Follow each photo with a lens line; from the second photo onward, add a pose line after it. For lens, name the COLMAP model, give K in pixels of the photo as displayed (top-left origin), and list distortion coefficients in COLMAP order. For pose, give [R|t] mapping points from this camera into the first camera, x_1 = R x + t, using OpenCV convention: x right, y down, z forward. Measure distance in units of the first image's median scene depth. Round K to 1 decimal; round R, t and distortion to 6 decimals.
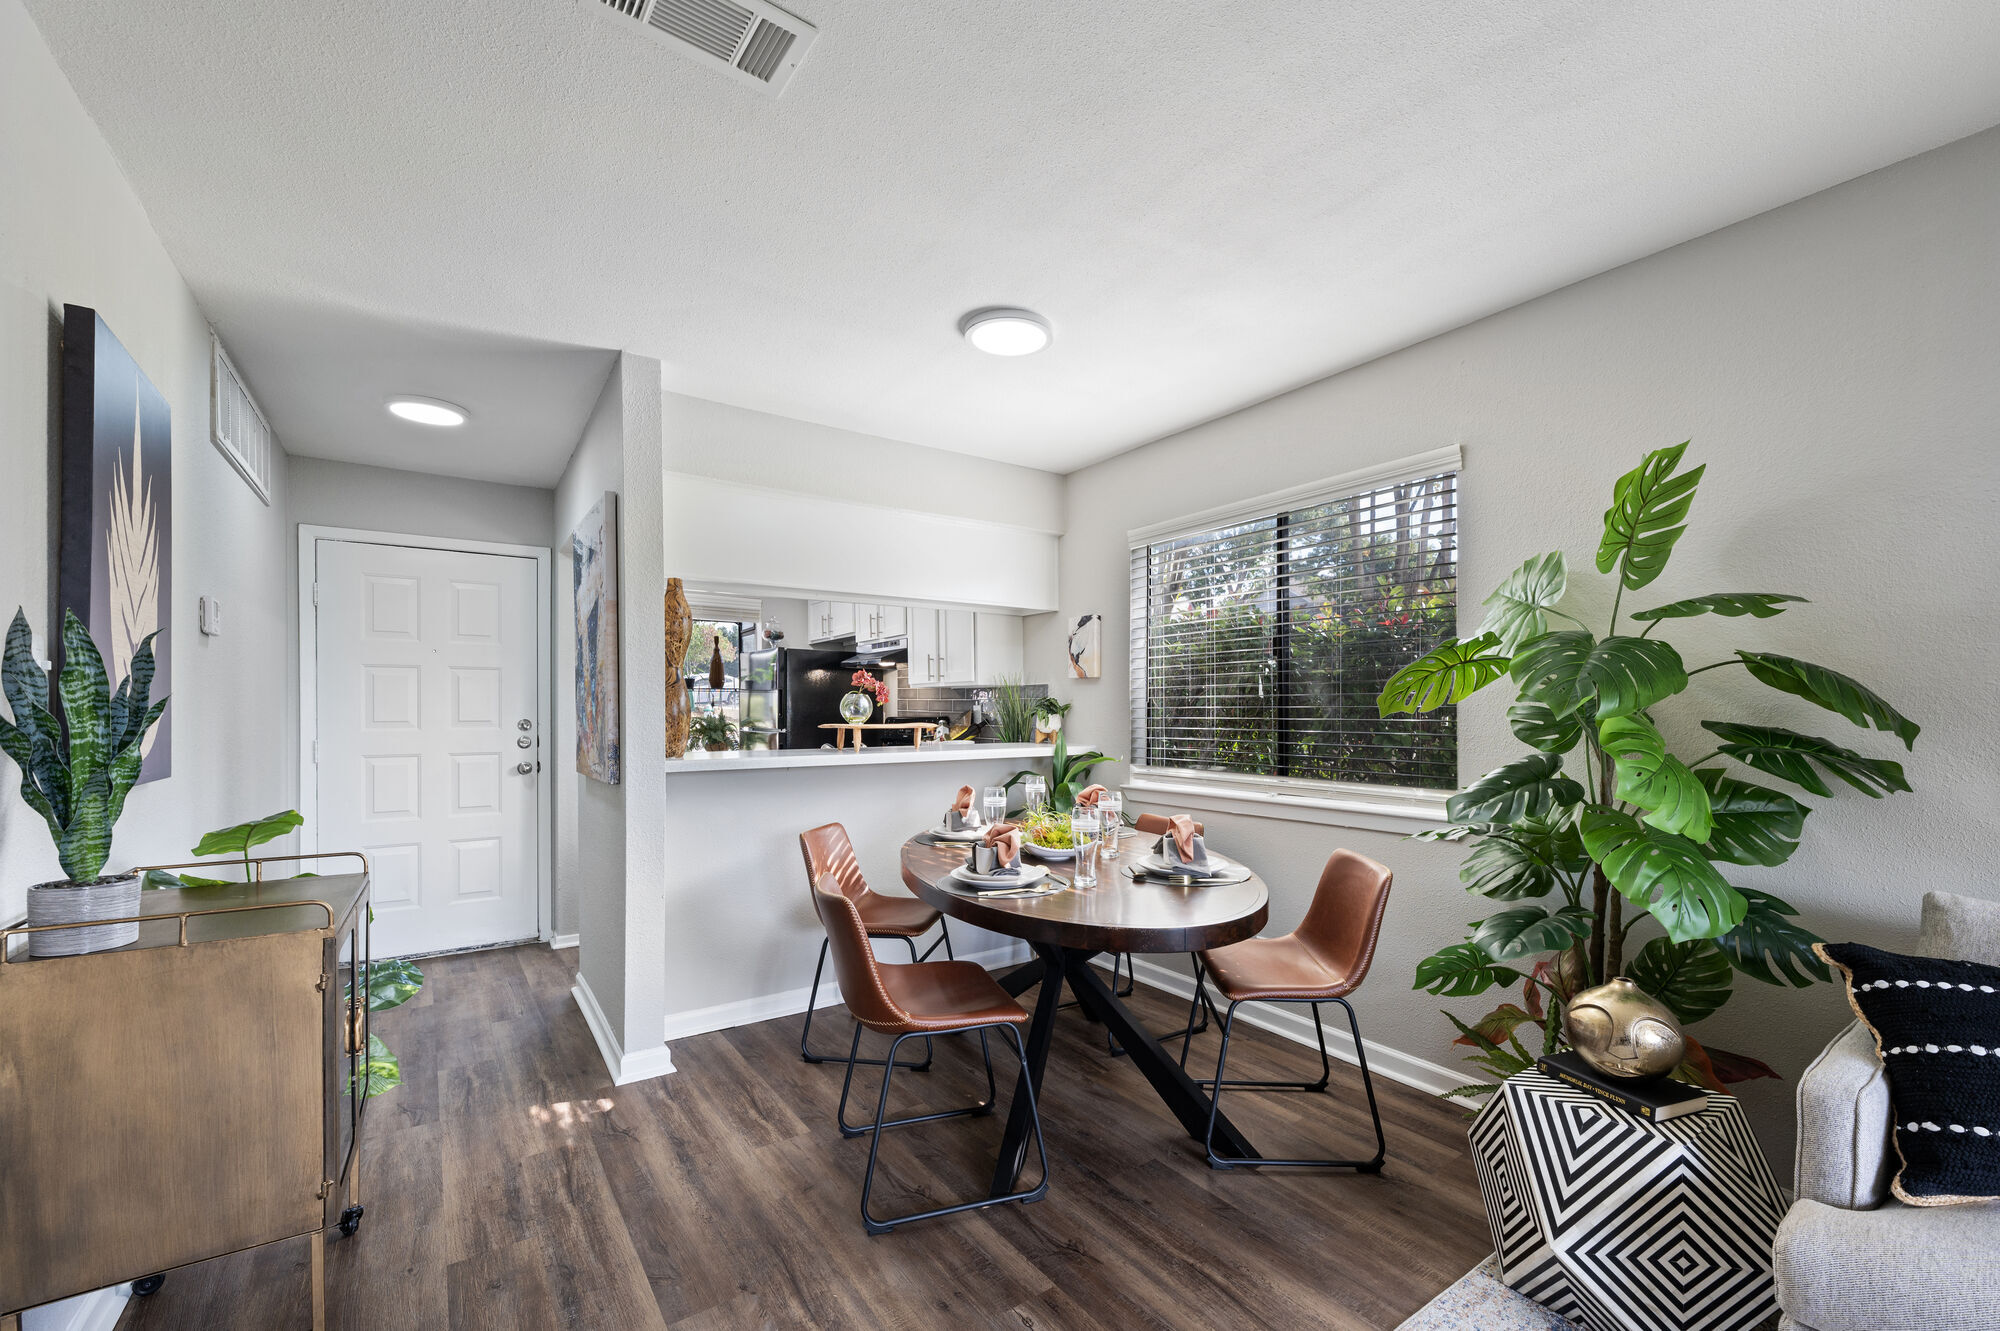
lens RADIAL K [[807.6, 0, 997.2], [0, 807.6, 712.6], [0, 0, 1]] dist [0.000032, 0.000005]
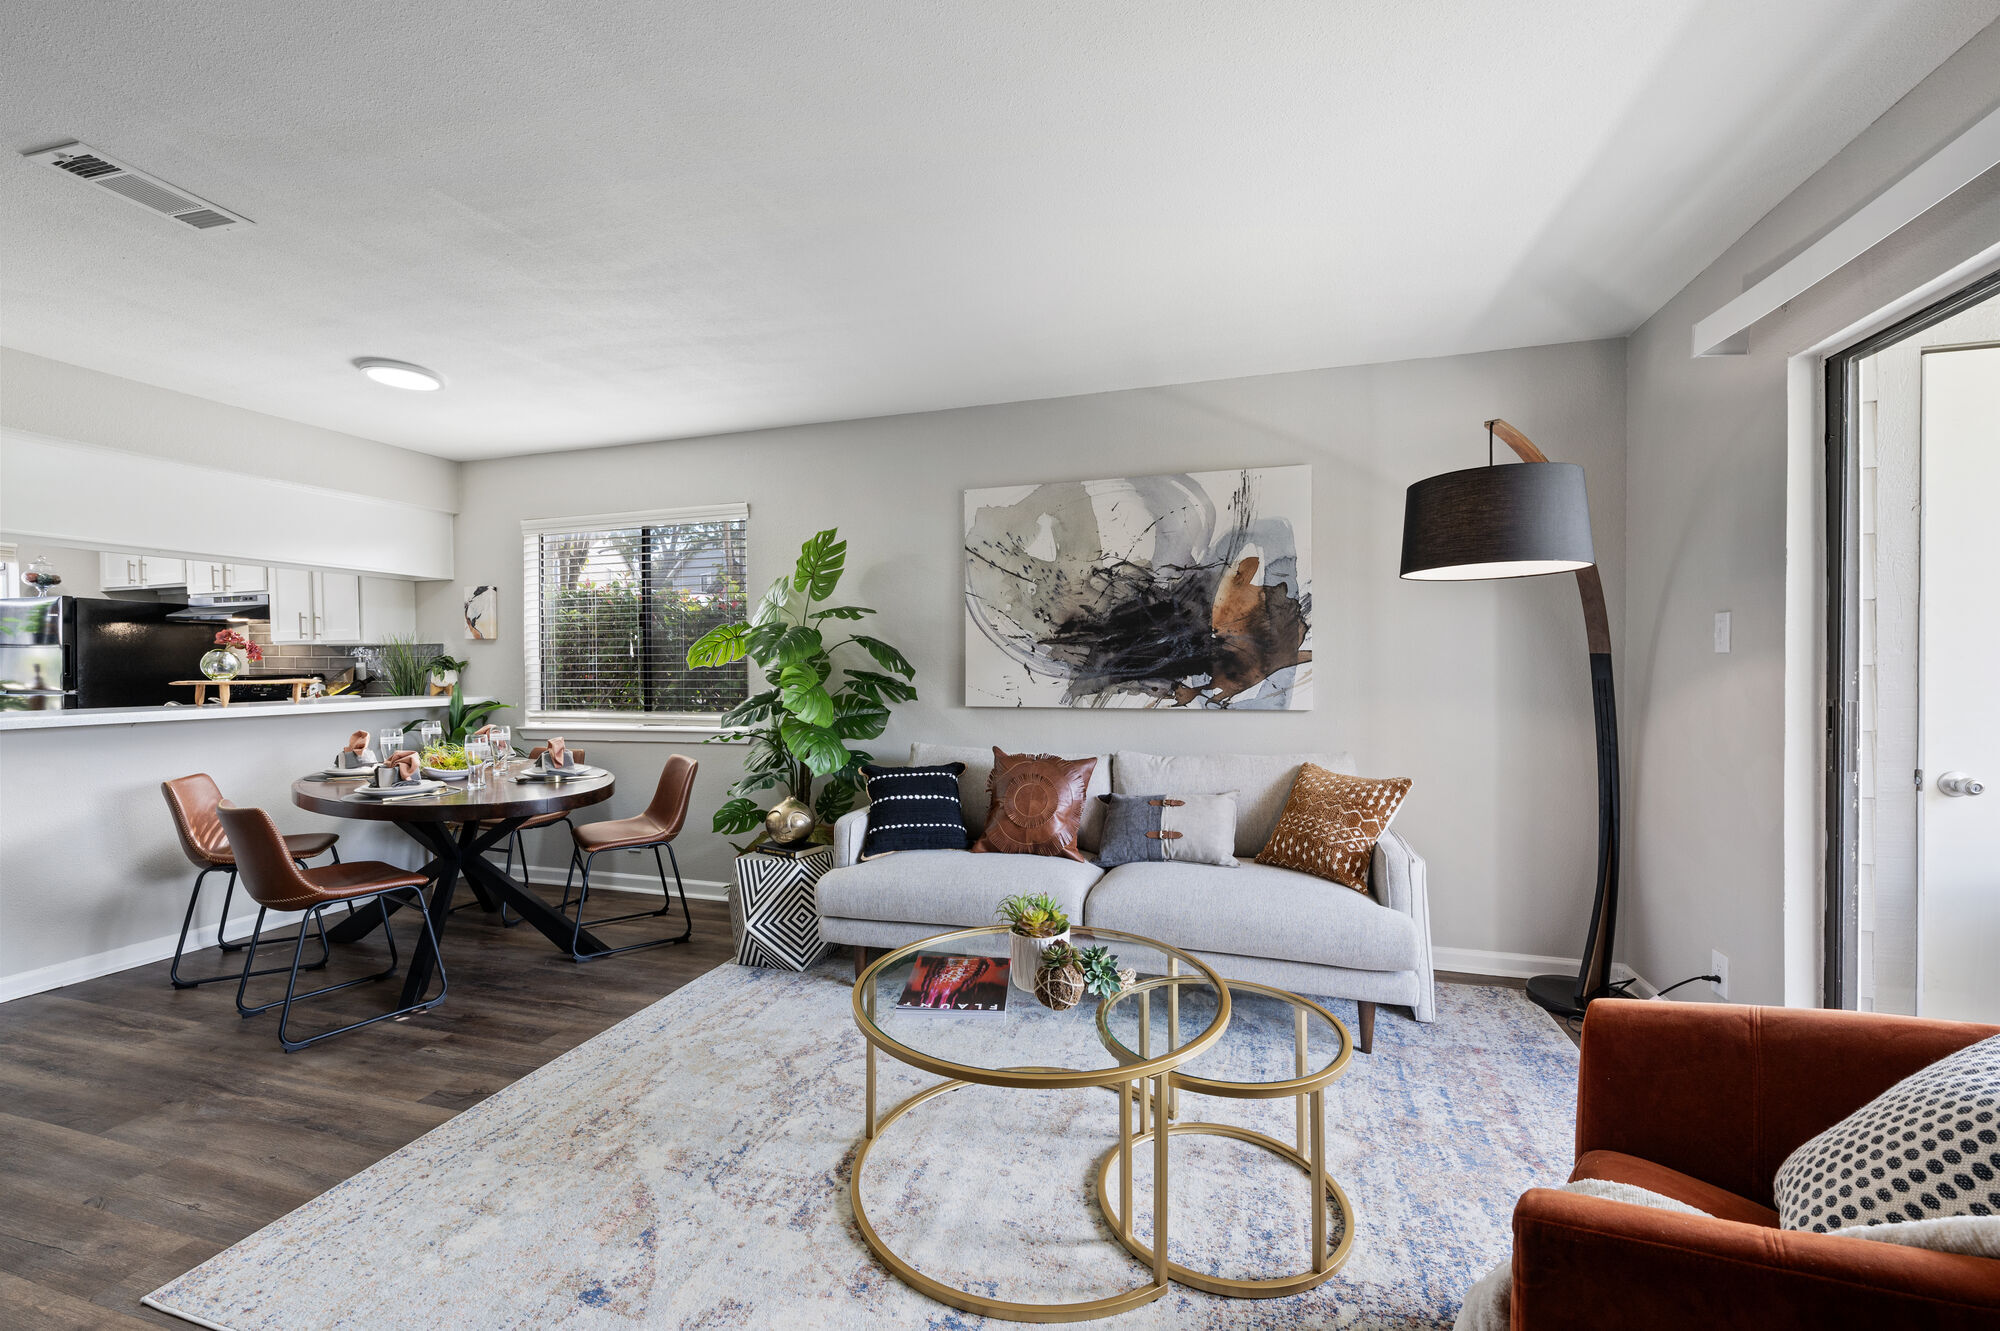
lens RADIAL K [[798.7, 0, 1003.8], [0, 798.7, 670.6], [0, 0, 1]] dist [-0.000107, -0.000092]
pose [[0.780991, -0.008644, 0.624482, -0.035800], [0.007373, 0.999962, 0.004620, 0.005086], [-0.624498, 0.000996, 0.781025, -0.573150]]
